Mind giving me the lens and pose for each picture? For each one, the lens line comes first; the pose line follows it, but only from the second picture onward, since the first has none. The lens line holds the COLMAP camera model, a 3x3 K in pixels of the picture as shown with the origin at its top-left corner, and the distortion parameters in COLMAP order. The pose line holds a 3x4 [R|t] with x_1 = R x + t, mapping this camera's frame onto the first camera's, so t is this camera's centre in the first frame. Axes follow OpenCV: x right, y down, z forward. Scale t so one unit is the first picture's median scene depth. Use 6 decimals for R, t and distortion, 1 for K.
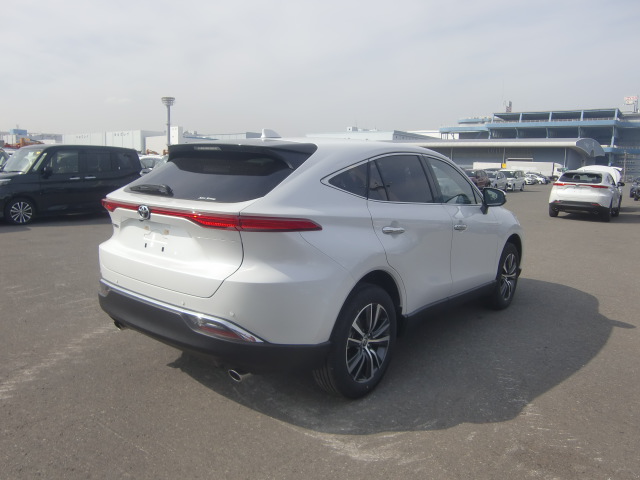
lens RADIAL K [[525.0, 0, 320.6], [0, 525.0, 242.1], [0, 0, 1]] dist [-0.055739, 0.002401]
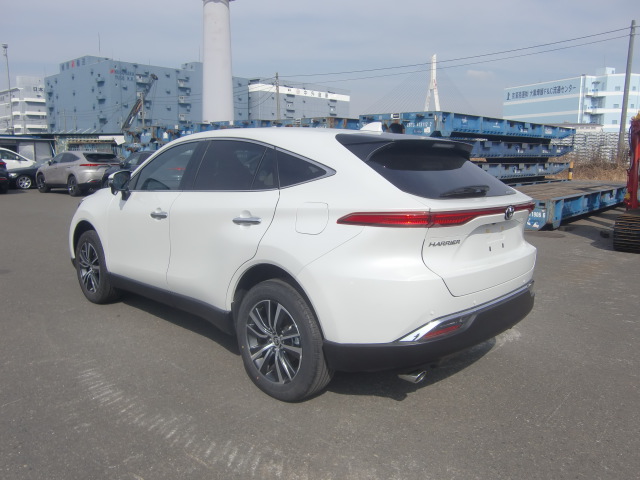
lens RADIAL K [[525.0, 0, 320.6], [0, 525.0, 238.5], [0, 0, 1]] dist [-0.055739, 0.002401]
pose [[-0.001324, -0.166283, 0.986077, -1.272580], [0.091740, 0.981900, 0.165701, -0.199907], [-0.995782, 0.090682, 0.013954, 1.294002]]
